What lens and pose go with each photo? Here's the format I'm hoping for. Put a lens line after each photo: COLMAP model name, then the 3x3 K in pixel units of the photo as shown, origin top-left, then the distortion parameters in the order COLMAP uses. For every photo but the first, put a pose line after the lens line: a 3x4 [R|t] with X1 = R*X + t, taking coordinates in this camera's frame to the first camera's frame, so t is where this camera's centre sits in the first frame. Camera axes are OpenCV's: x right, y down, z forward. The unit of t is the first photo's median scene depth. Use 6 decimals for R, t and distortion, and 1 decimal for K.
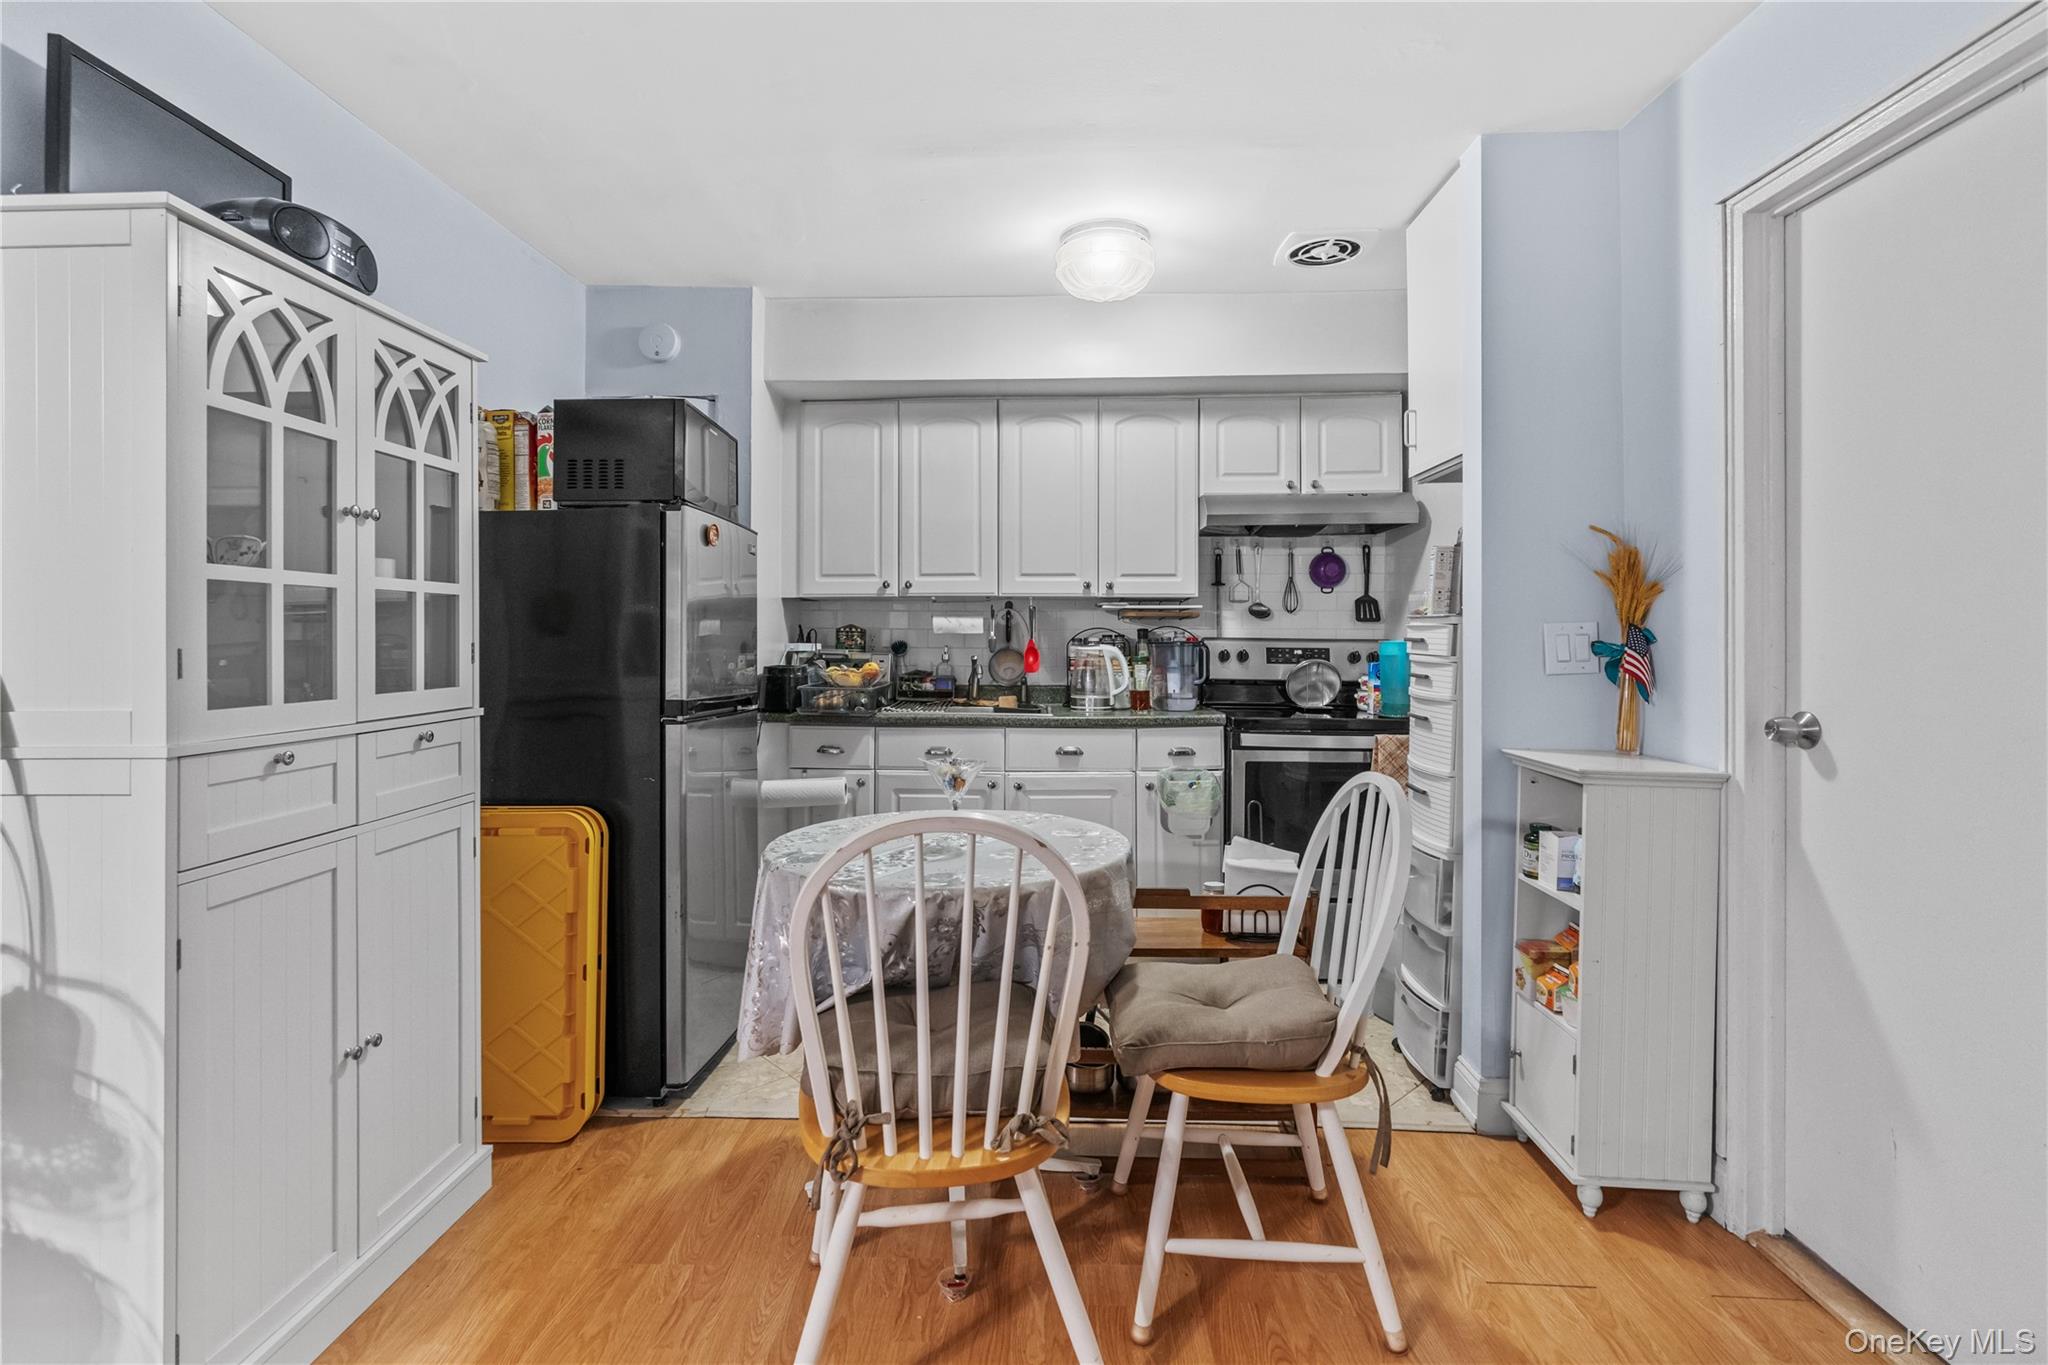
lens RADIAL K [[949.5, 0, 1018.1], [0, 949.5, 631.2], [0, 0, 1]] dist [-0.000920, 0.000535]
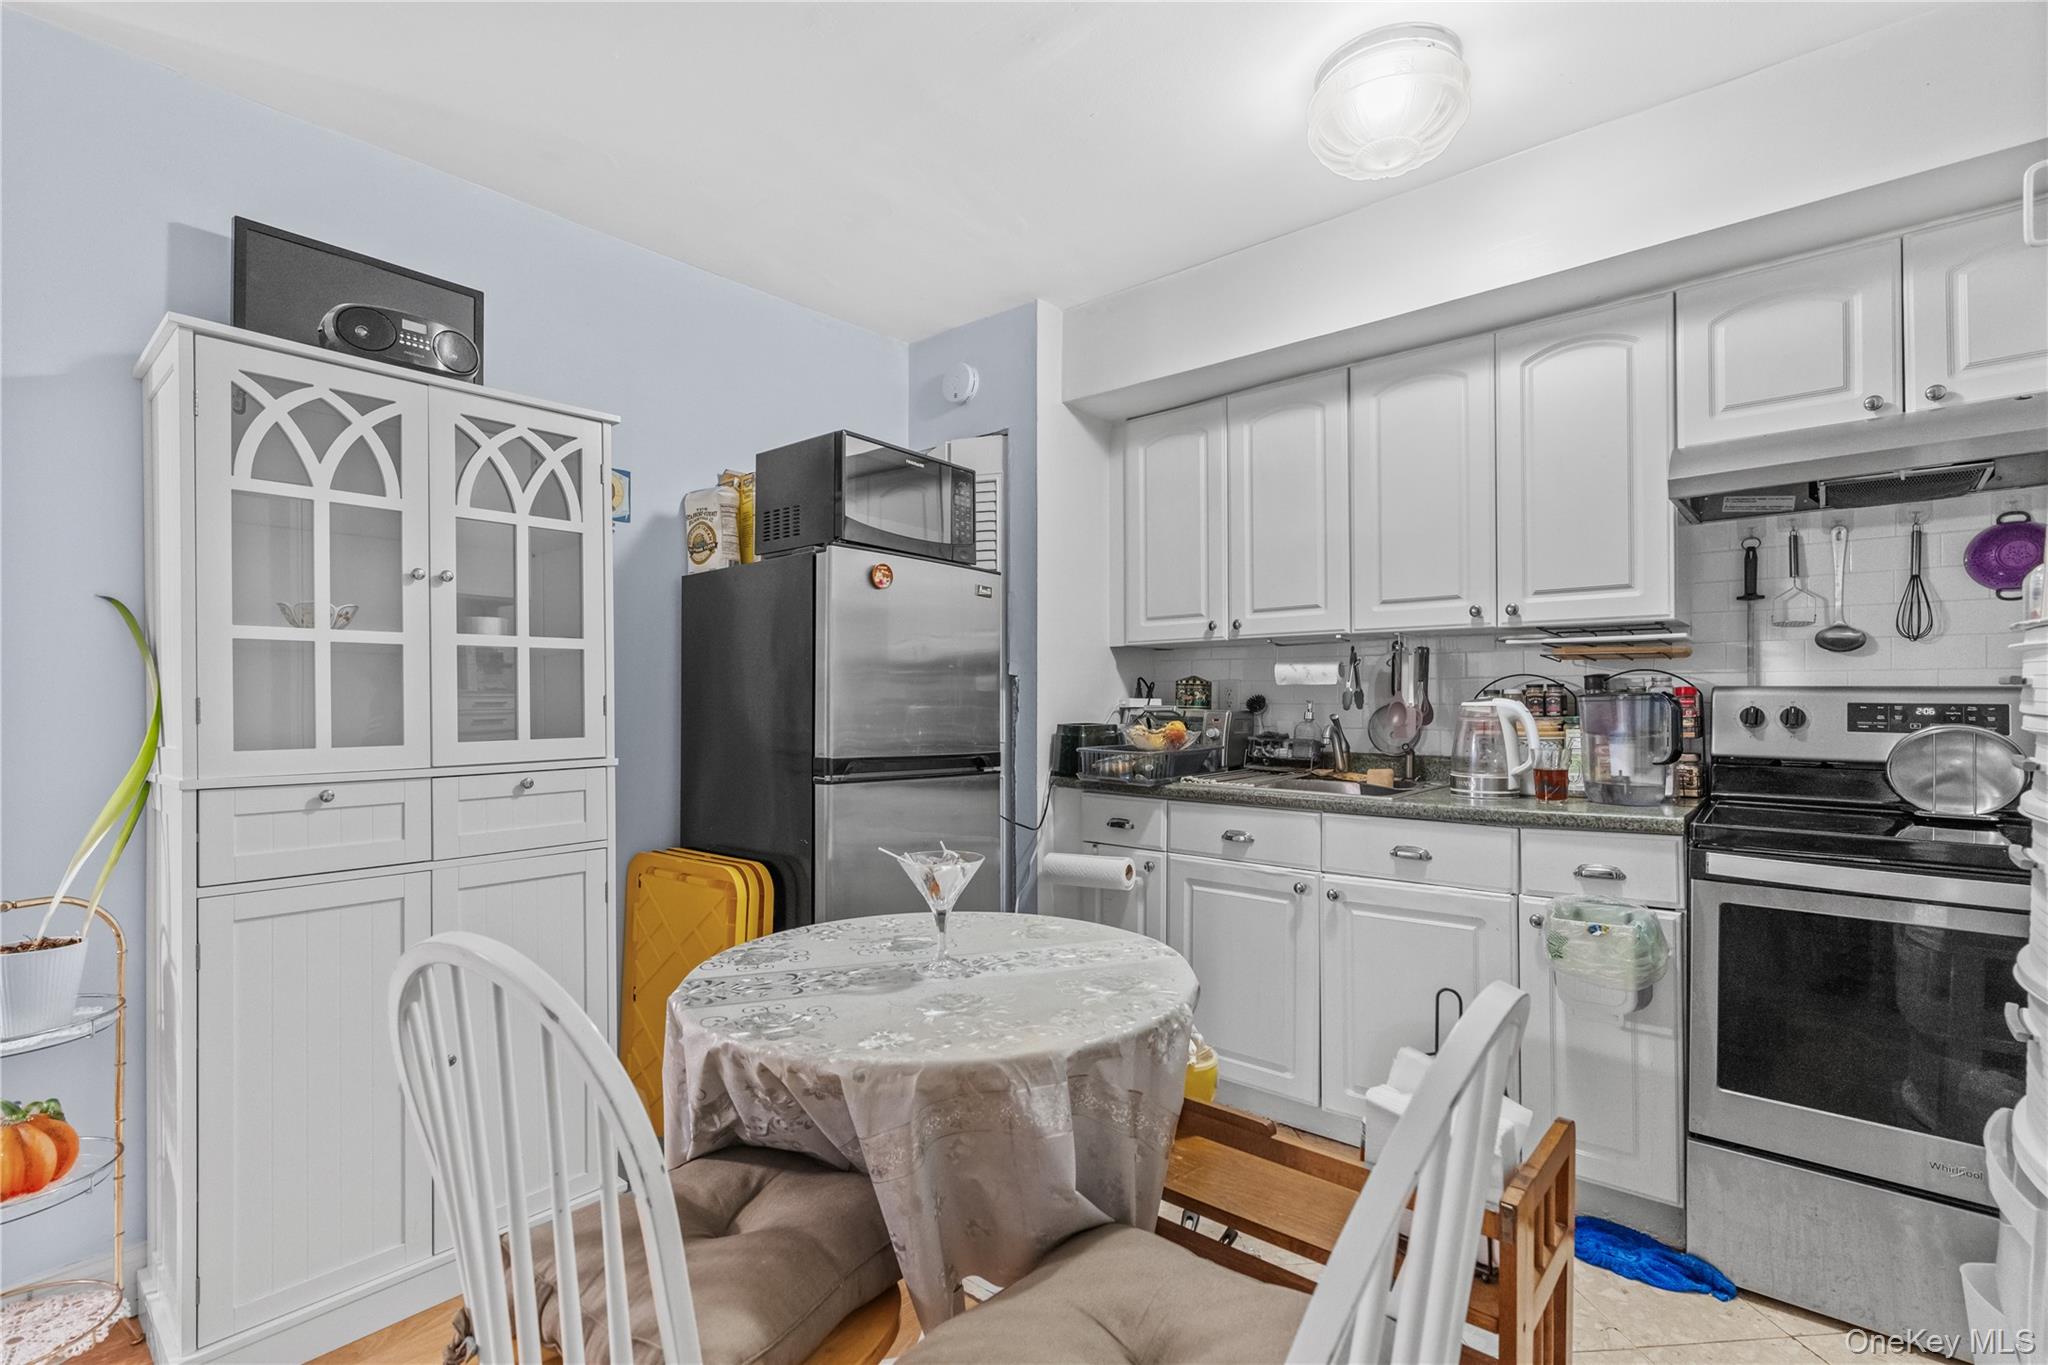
lens RADIAL K [[940.3, 0, 1025.2], [0, 940.3, 701.5], [0, 0, 1]] dist [-0.003186, 0.000469]
pose [[0.780095, -0.002048, -0.625657, 0.257892], [0.008710, 0.999933, 0.007586, 0.008886], [0.625600, -0.011367, 0.780061, 0.291445]]
